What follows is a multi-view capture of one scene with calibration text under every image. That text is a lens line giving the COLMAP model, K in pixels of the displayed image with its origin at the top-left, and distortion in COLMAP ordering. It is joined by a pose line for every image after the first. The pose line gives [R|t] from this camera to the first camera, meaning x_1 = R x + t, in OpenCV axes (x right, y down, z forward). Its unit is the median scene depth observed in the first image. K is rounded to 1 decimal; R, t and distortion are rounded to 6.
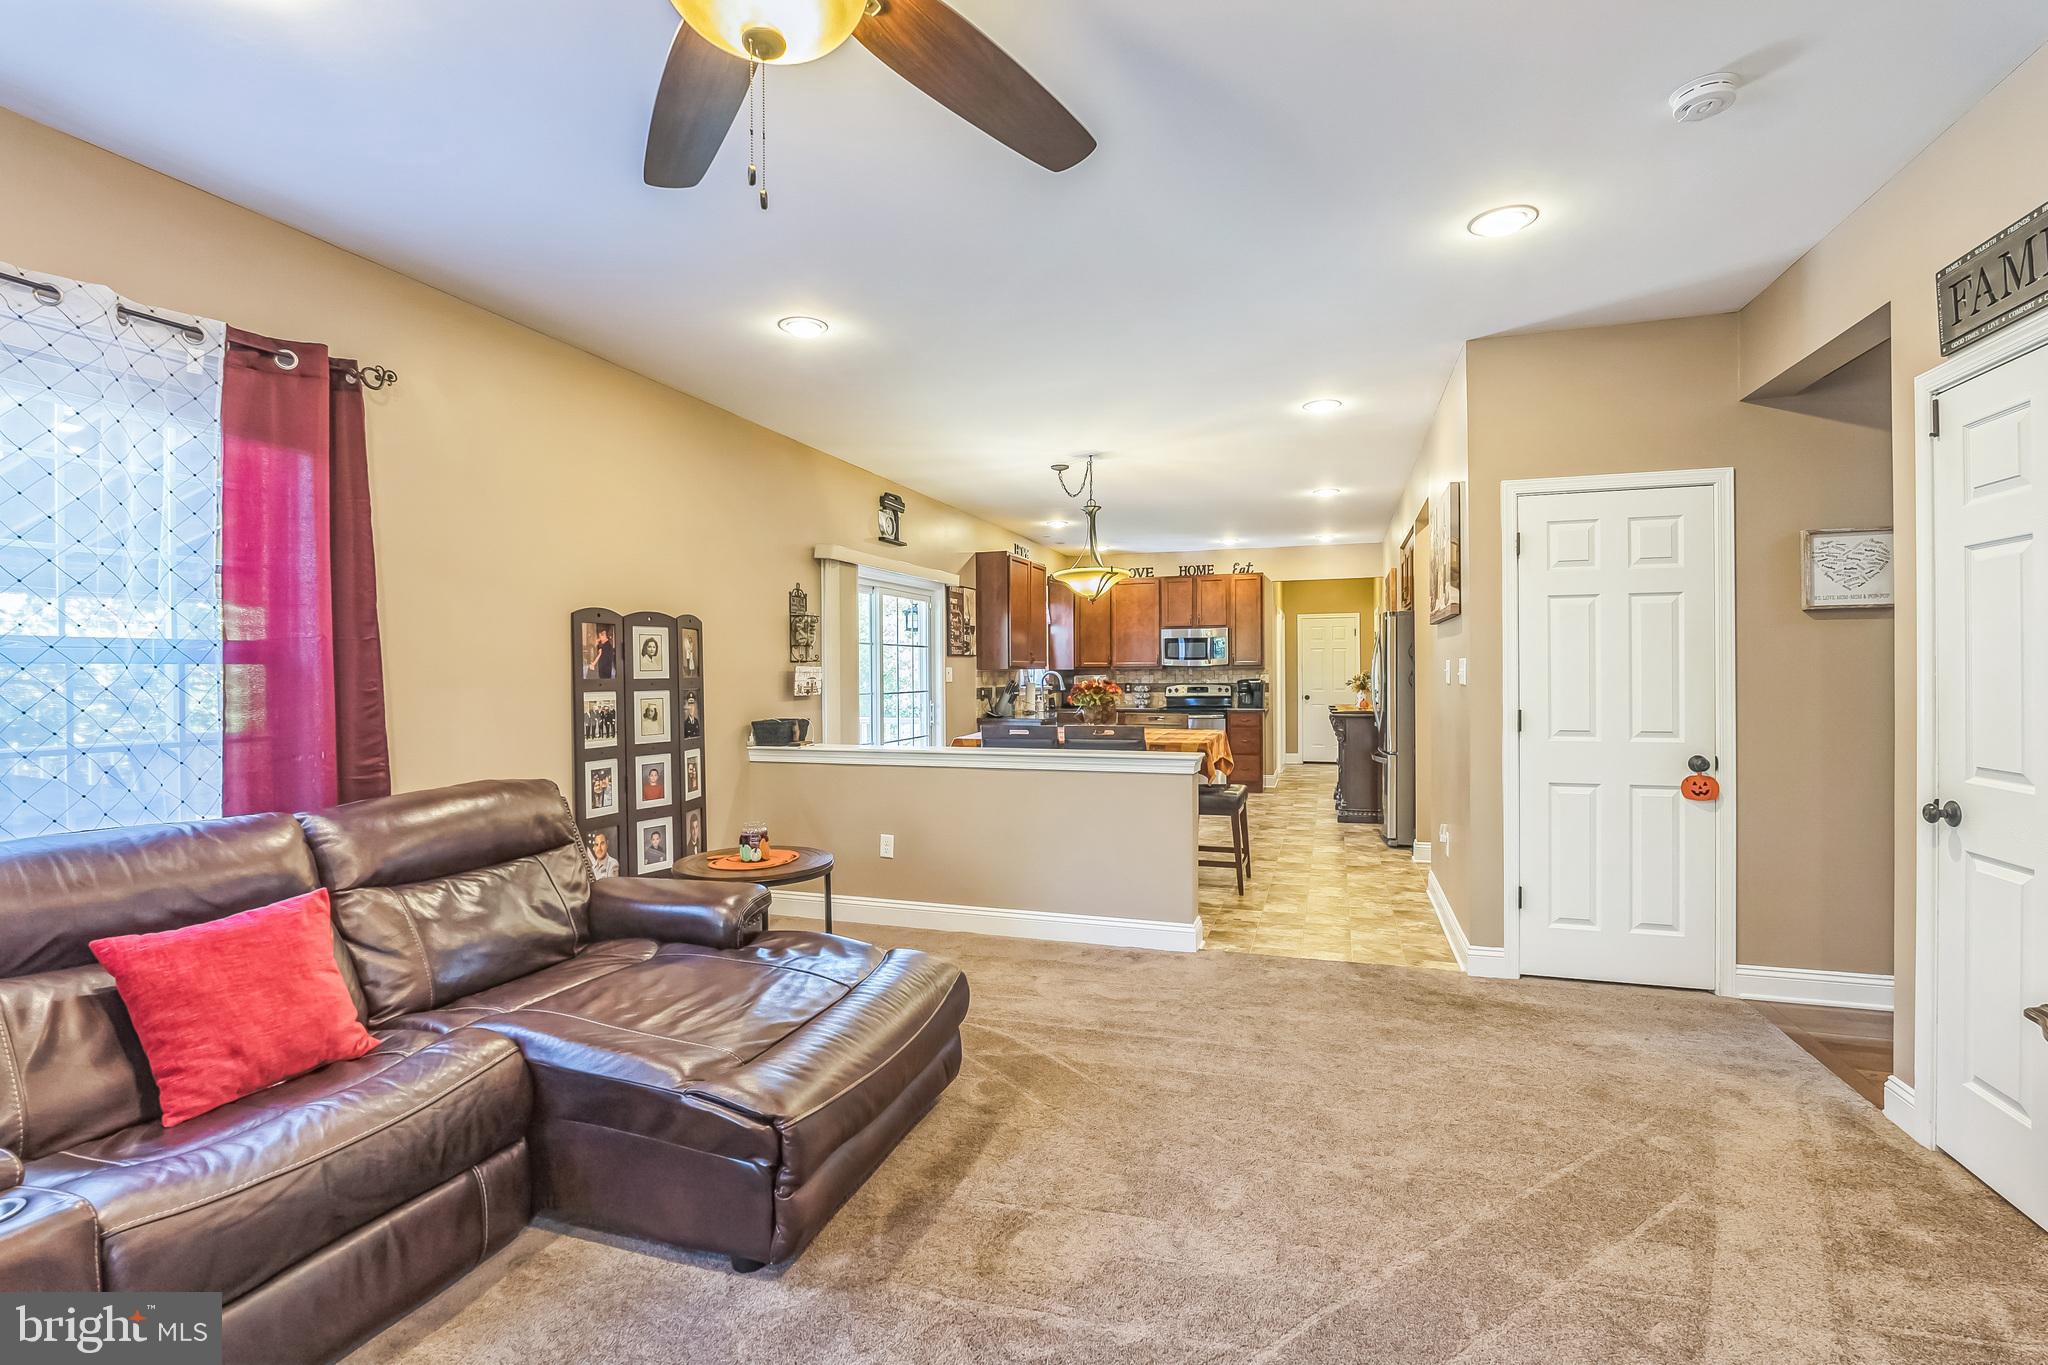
lens RADIAL K [[917.2, 0, 1017.8], [0, 917.2, 681.3], [0, 0, 1]] dist [-0.005827, -0.000019]
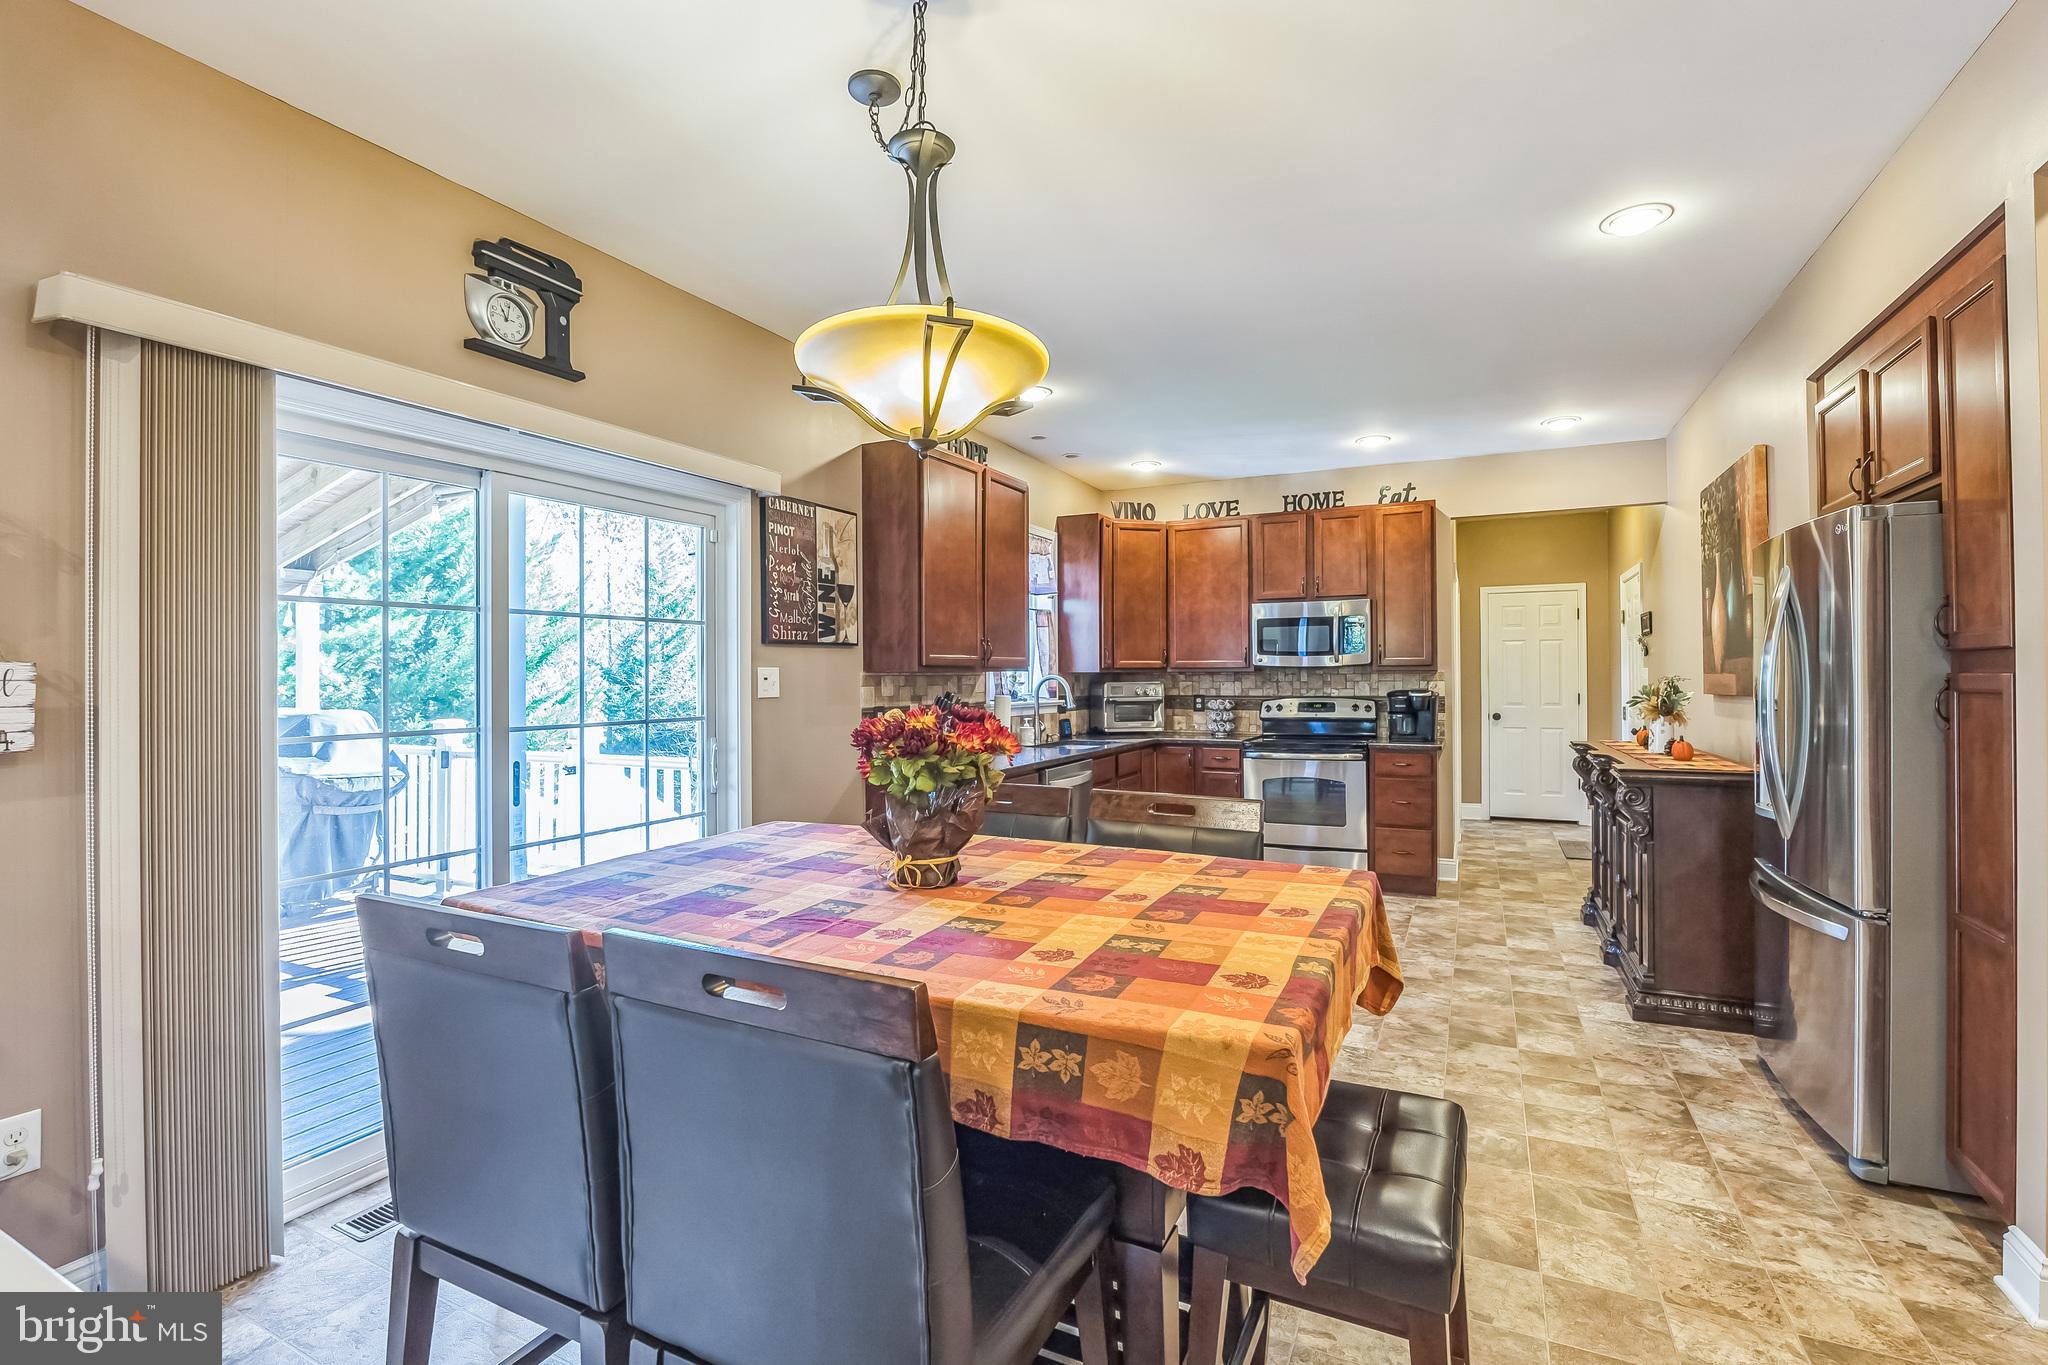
lens RADIAL K [[917.2, 0, 1033.3], [0, 917.2, 670.8], [0, 0, 1]] dist [-0.005827, -0.000019]
pose [[0.992441, 0.000984, -0.122720, 0.090275], [-0.002774, 0.999892, -0.014408, -0.005148], [0.122693, 0.014640, 0.992337, 0.405472]]
